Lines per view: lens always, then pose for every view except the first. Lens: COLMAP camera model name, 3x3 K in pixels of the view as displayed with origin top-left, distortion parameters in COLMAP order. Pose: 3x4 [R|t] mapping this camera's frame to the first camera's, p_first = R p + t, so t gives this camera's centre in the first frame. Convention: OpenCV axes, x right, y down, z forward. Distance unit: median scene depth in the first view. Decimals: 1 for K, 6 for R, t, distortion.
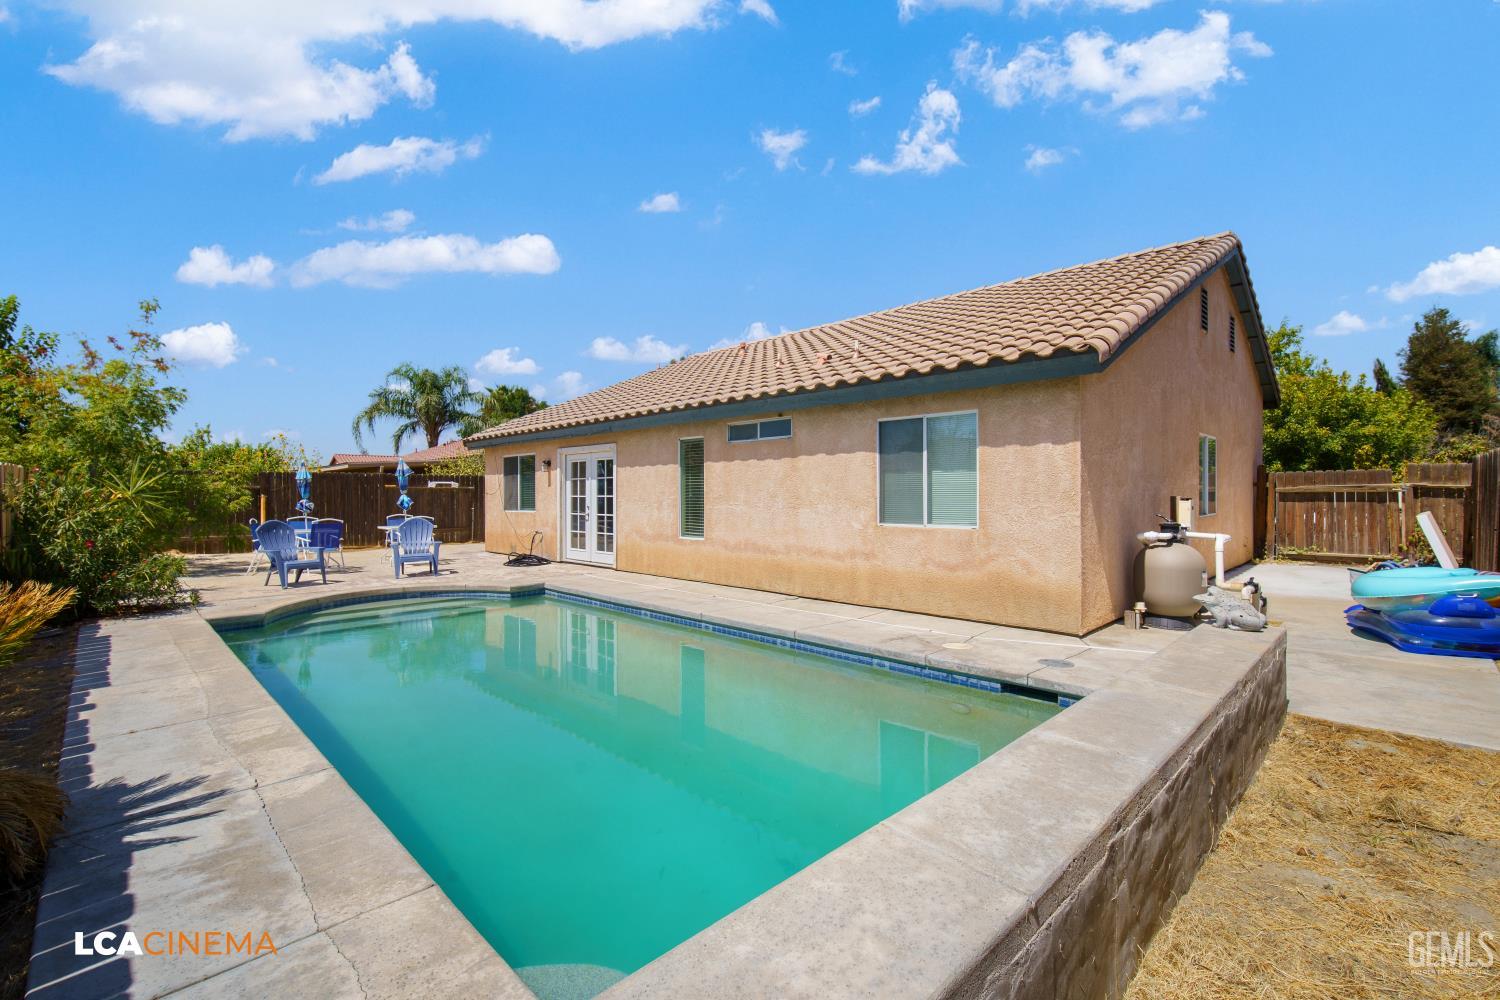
lens RADIAL K [[655.1, 0, 755.6], [0, 655.1, 487.9], [0, 0, 1]] dist [-0.010434, 0.001446]
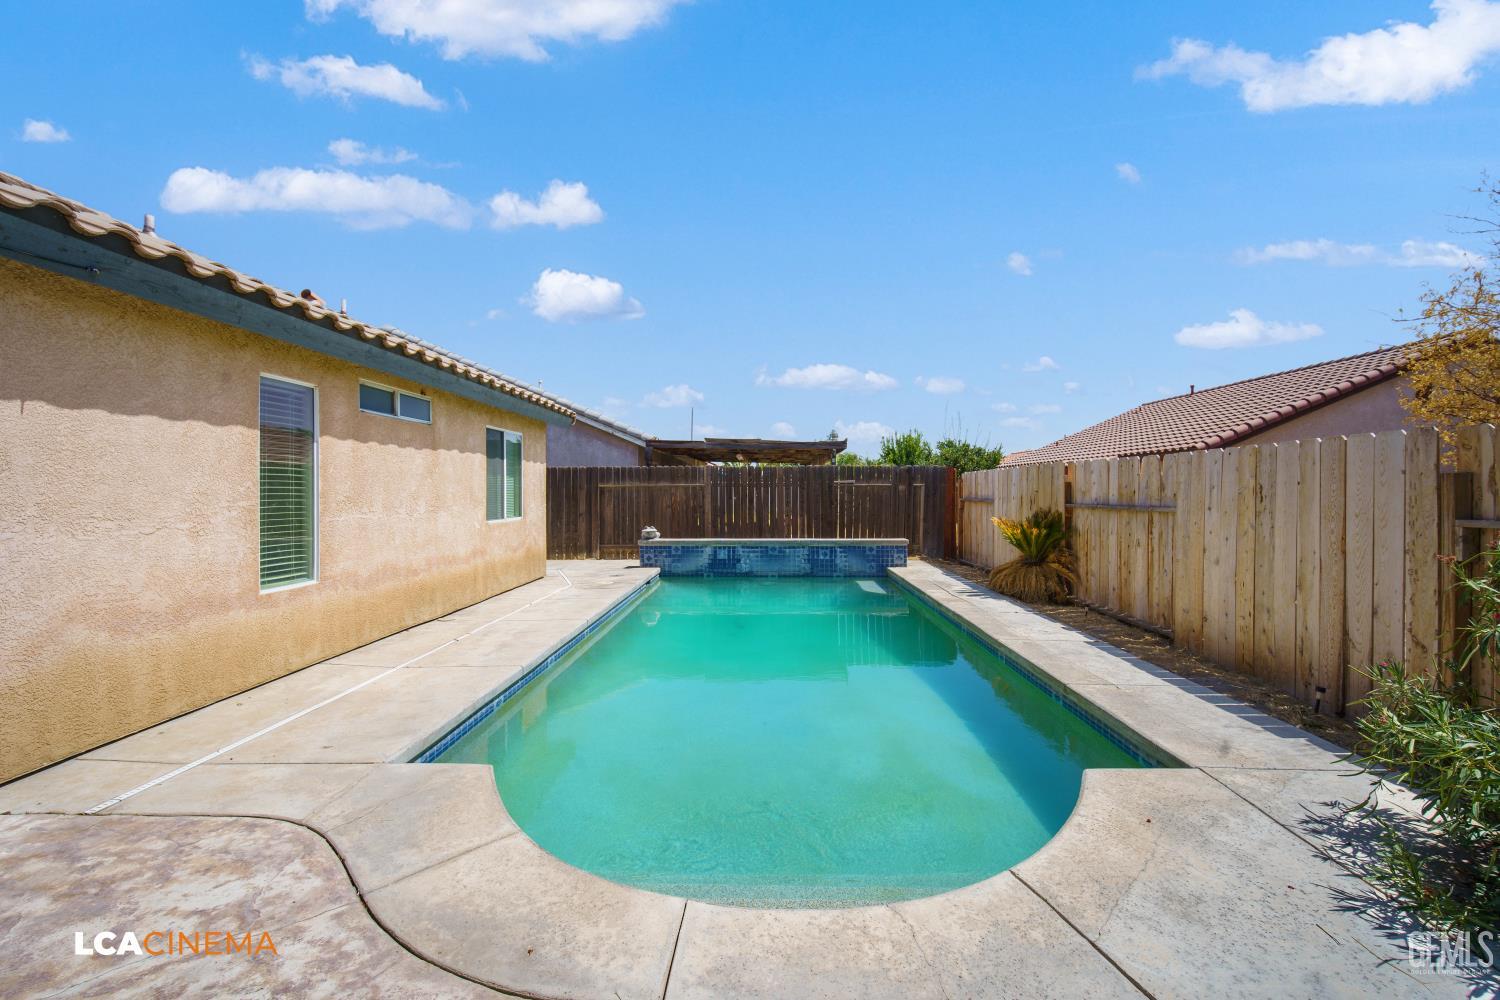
lens RADIAL K [[655.1, 0, 755.6], [0, 655.1, 487.9], [0, 0, 1]] dist [-0.010434, 0.001446]
pose [[-0.678602, 0.005699, 0.734484, -0.639772], [-0.004529, 0.999918, -0.011943, 0.007126], [-0.734492, -0.011431, -0.678521, 0.994067]]
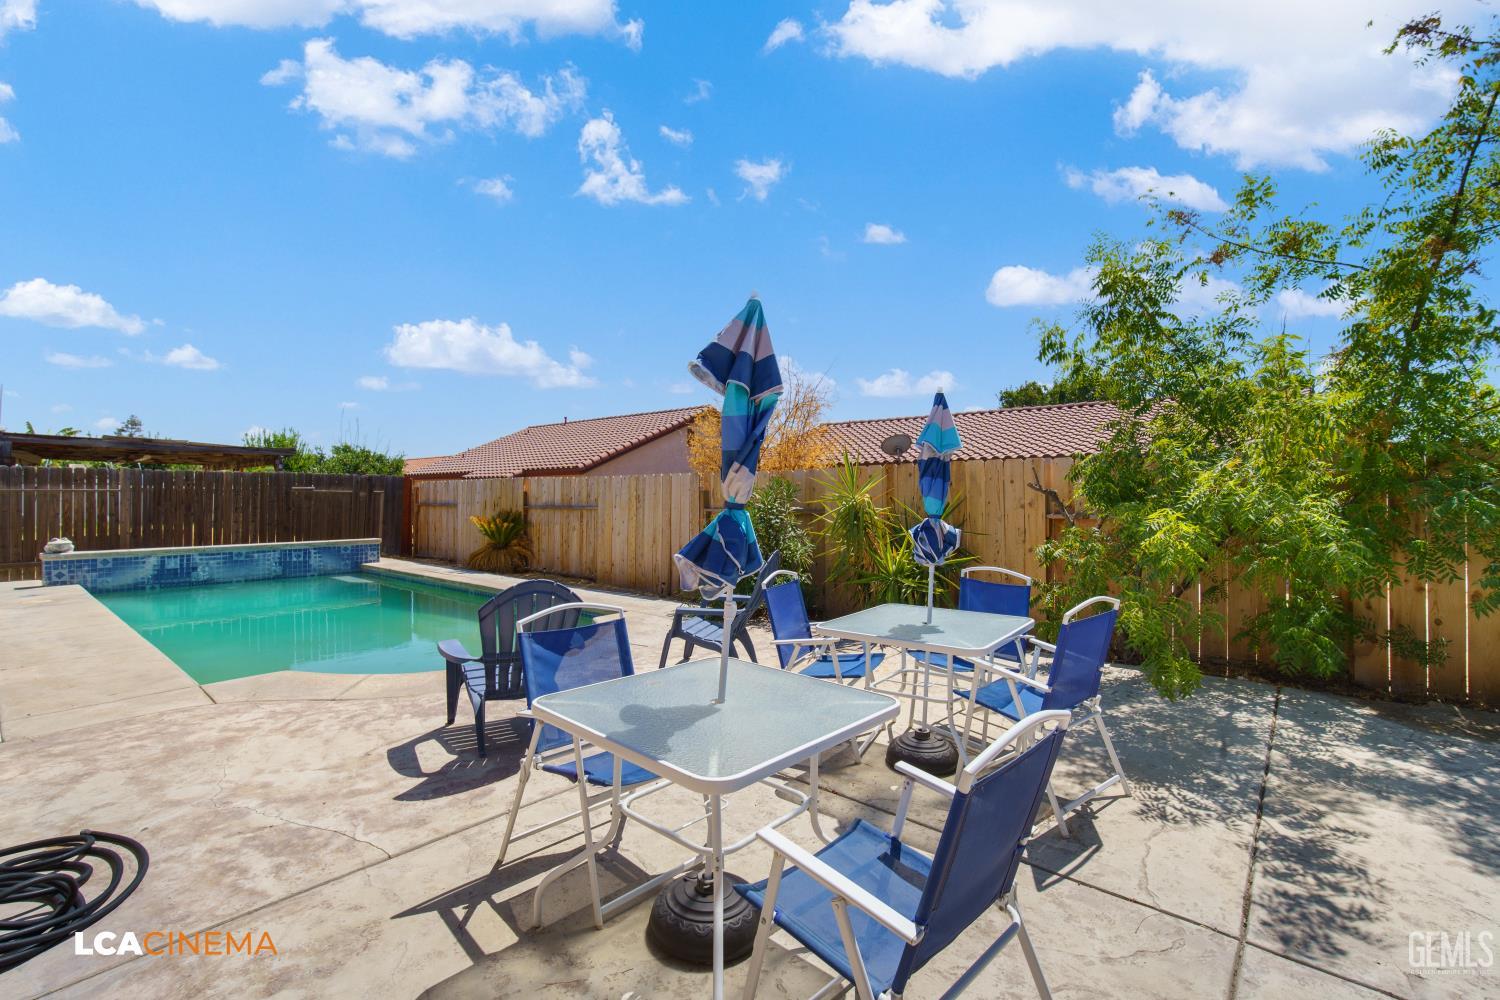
lens RADIAL K [[655.1, 0, 755.6], [0, 655.1, 487.9], [0, 0, 1]] dist [-0.010434, 0.001446]
pose [[-0.996913, 0.000127, -0.078510, -0.639216], [0.001863, 0.999755, -0.022041, 0.009375], [0.078488, -0.022119, -0.996670, 1.376775]]
